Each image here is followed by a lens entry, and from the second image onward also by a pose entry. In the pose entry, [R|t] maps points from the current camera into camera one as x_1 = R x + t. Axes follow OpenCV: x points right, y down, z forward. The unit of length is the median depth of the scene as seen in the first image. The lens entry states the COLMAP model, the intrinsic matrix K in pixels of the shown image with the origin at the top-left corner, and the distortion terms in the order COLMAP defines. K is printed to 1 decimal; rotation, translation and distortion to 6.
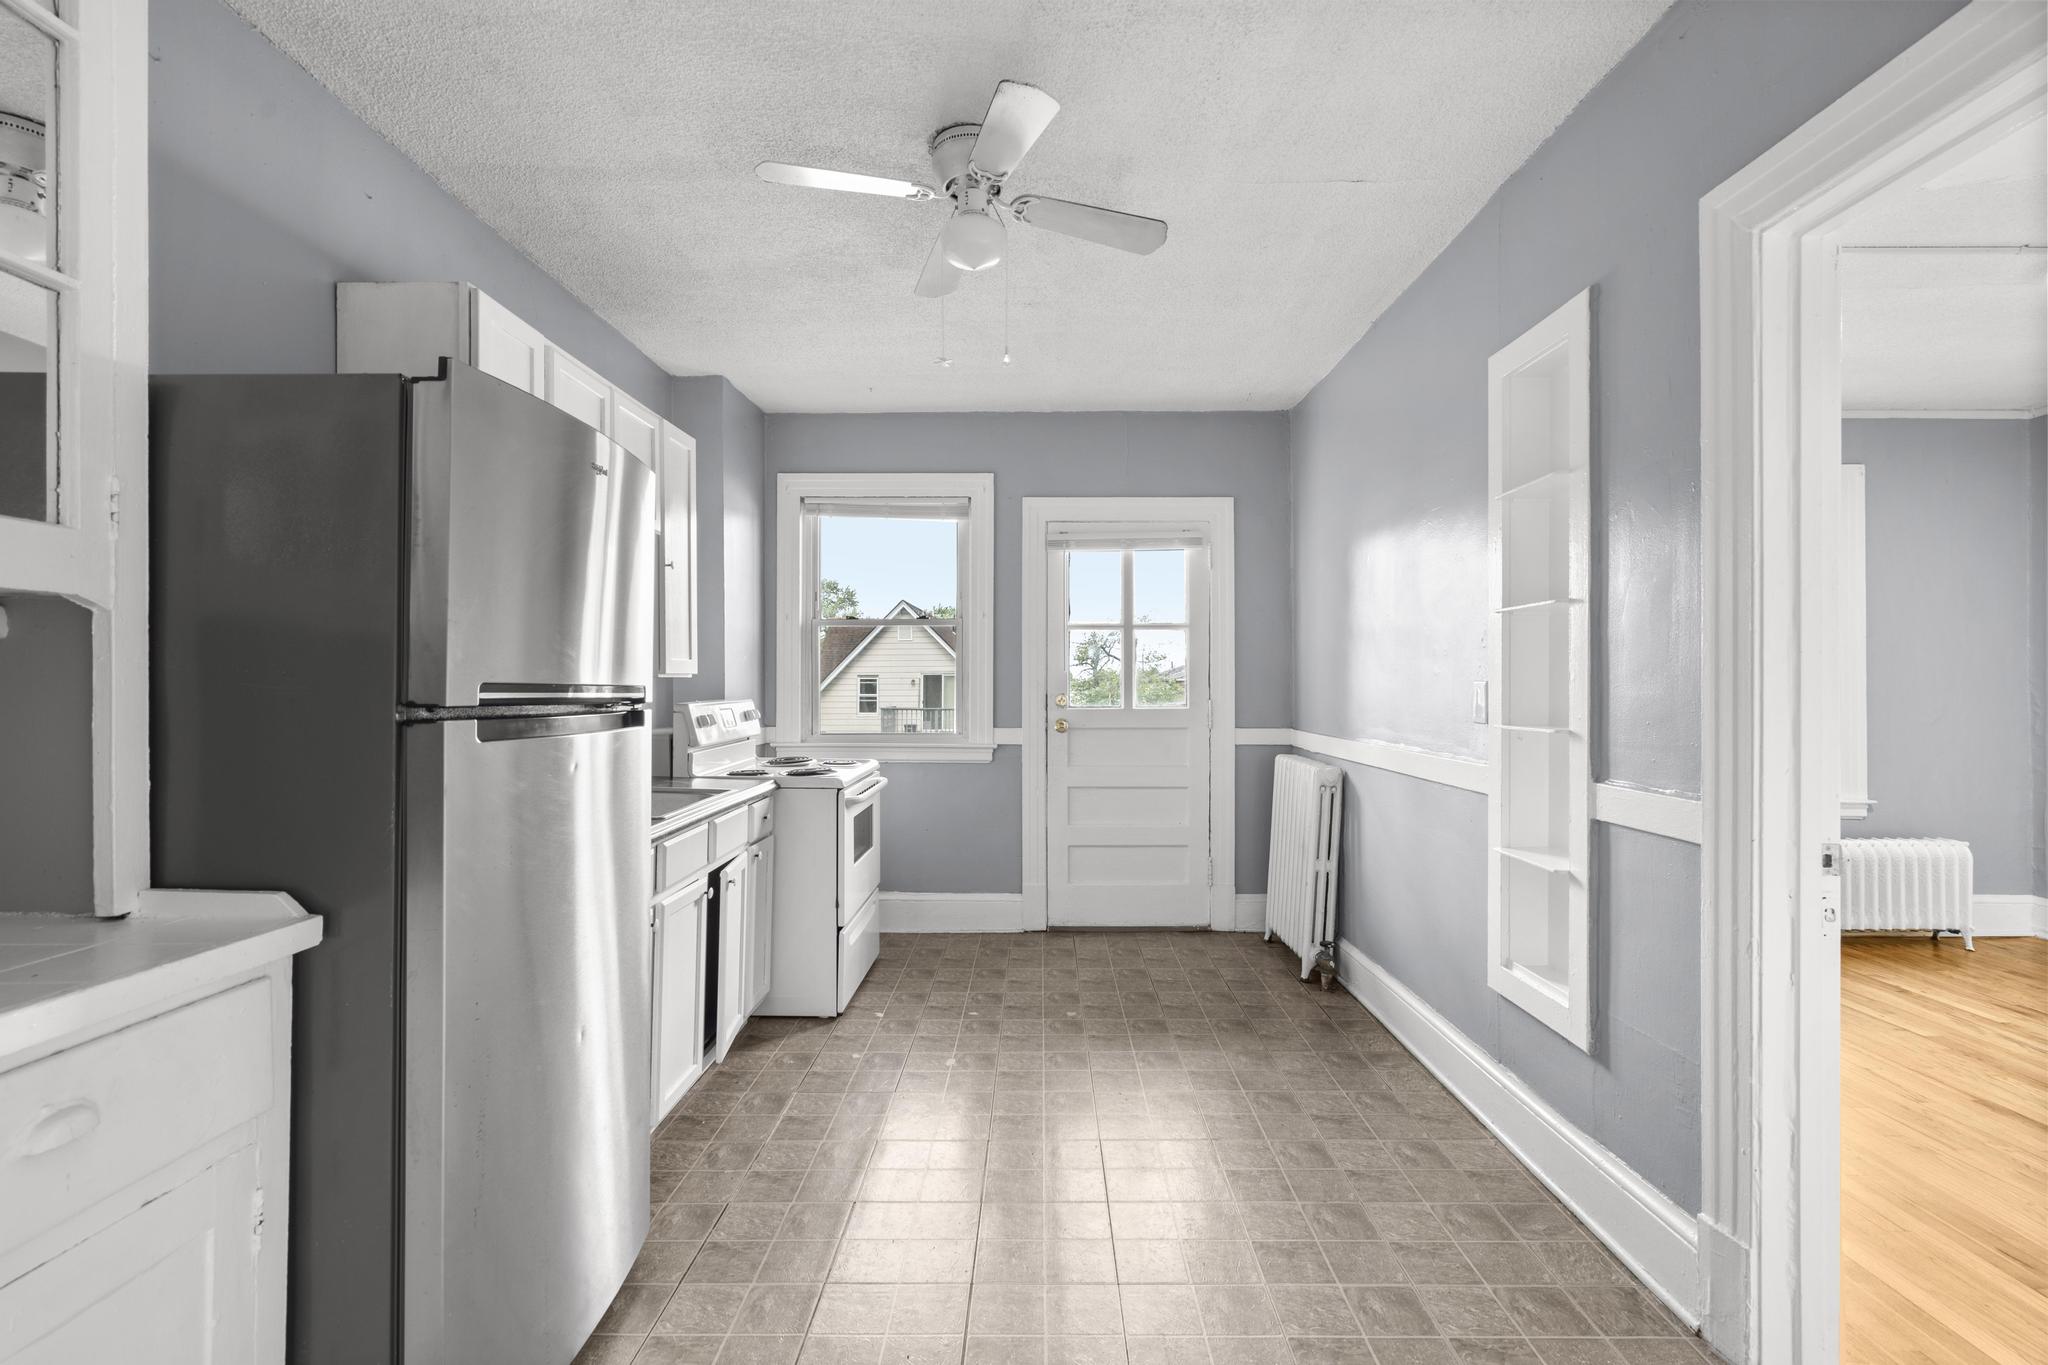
lens RADIAL K [[917.7, 0, 1030.2], [0, 917.7, 680.6], [0, 0, 1]] dist [-0.009423, 0.002437]
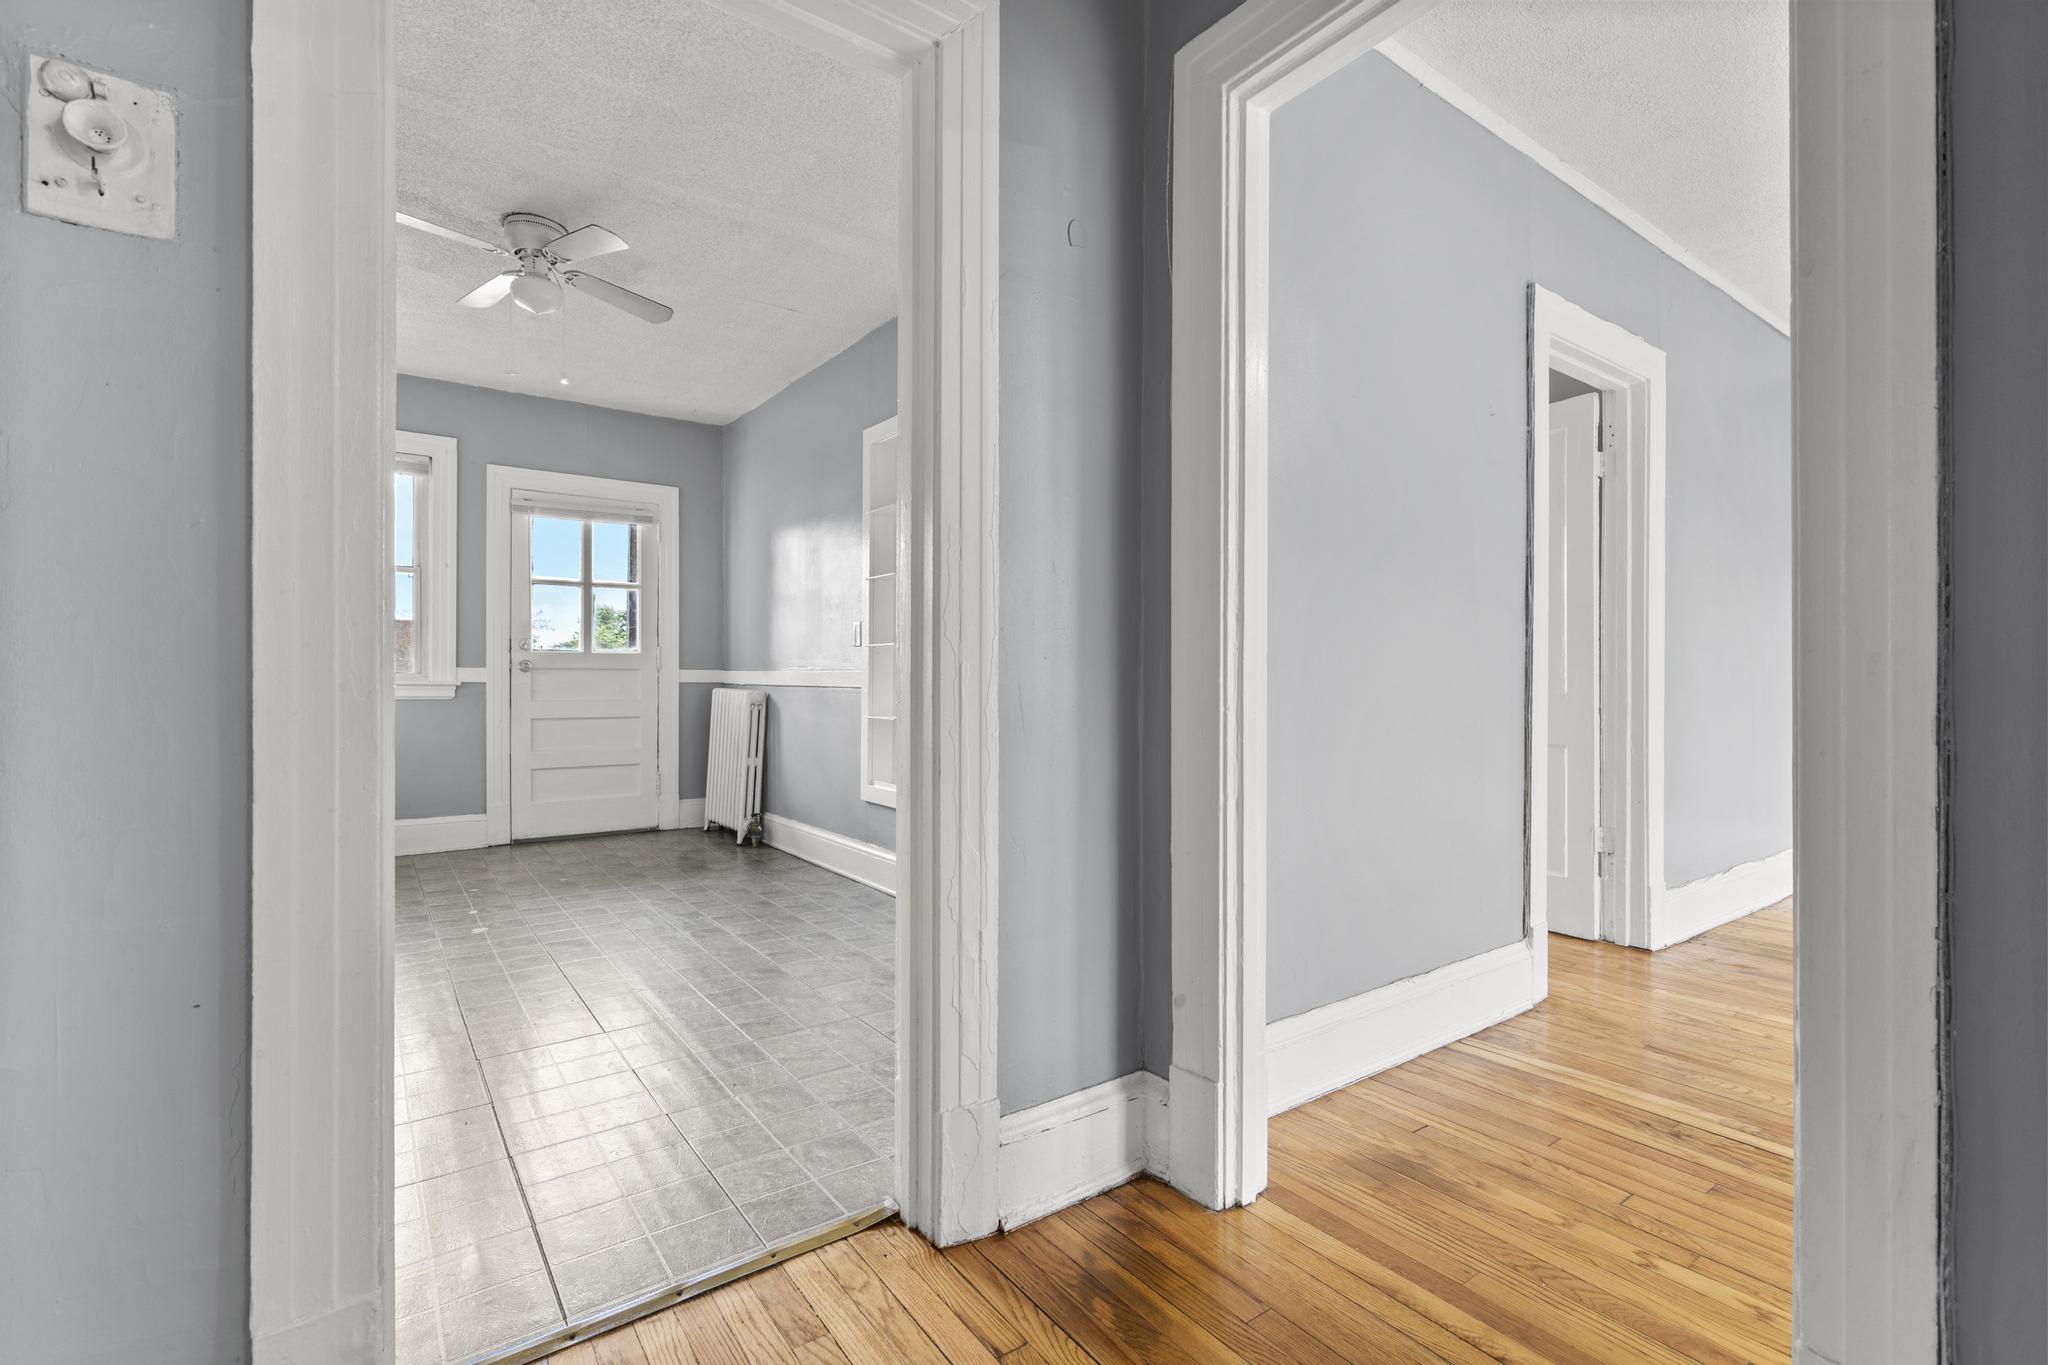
lens RADIAL K [[917.7, 0, 1029.6], [0, 917.7, 682.1], [0, 0, 1]] dist [-0.009423, 0.002437]
pose [[0.796791, -0.000324, 0.604255, -0.196043], [-0.007217, 0.999923, 0.010052, 0.066497], [-0.604212, -0.012370, 0.796728, -0.381988]]
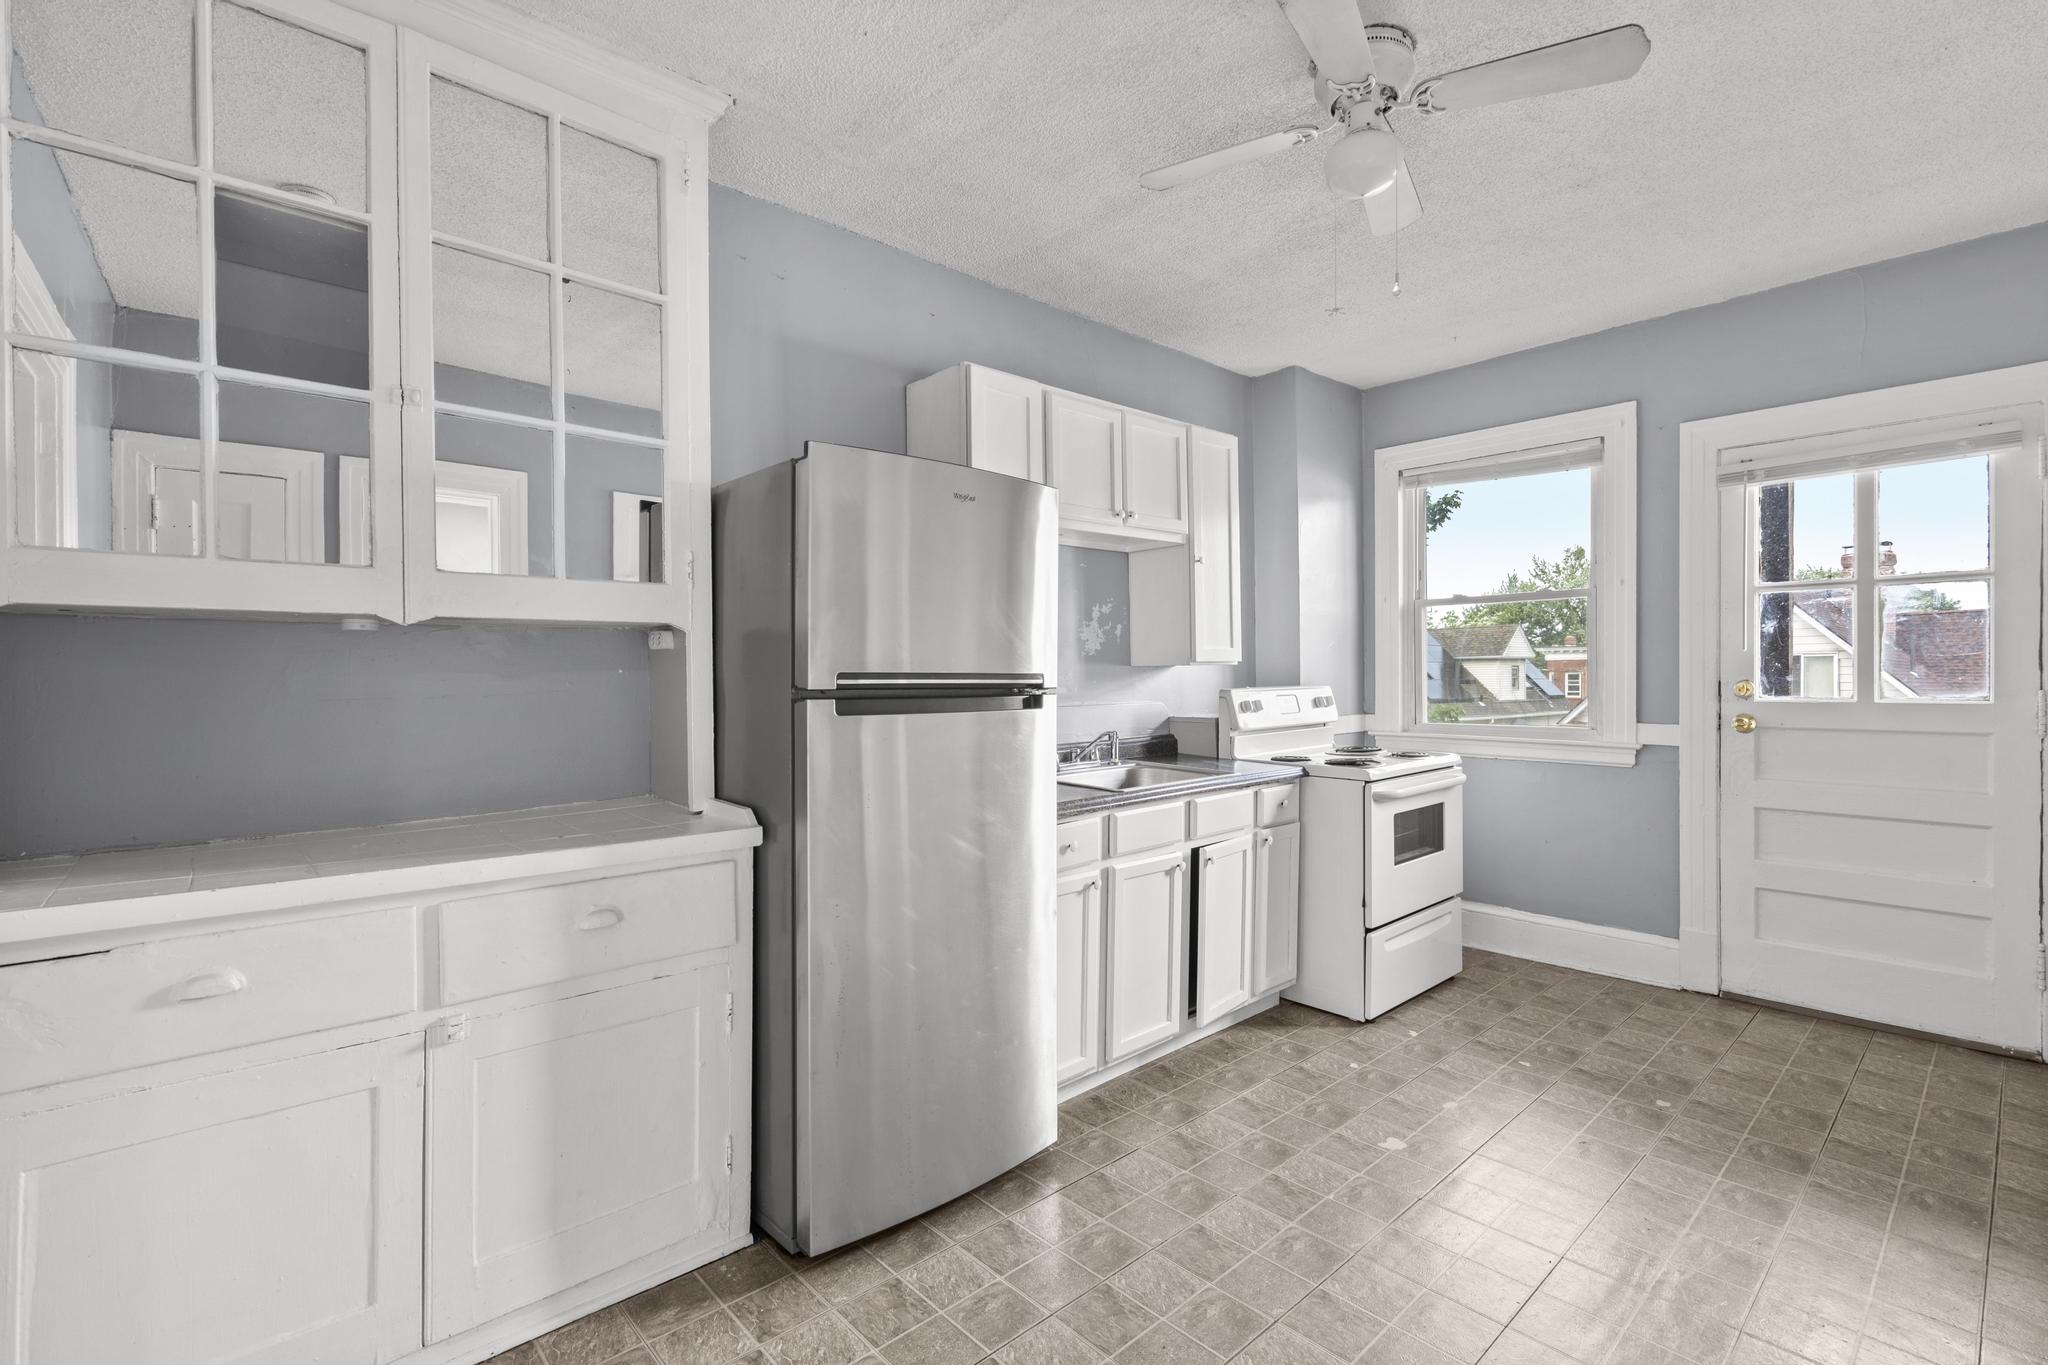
lens RADIAL K [[917.7, 0, 1033.6], [0, 917.7, 679.8], [0, 0, 1]] dist [-0.009423, 0.002437]
pose [[0.680311, 0.000010, -0.732924, 0.229725], [0.010468, 0.999898, 0.009731, 0.001170], [0.732849, -0.014292, 0.680241, 0.105465]]
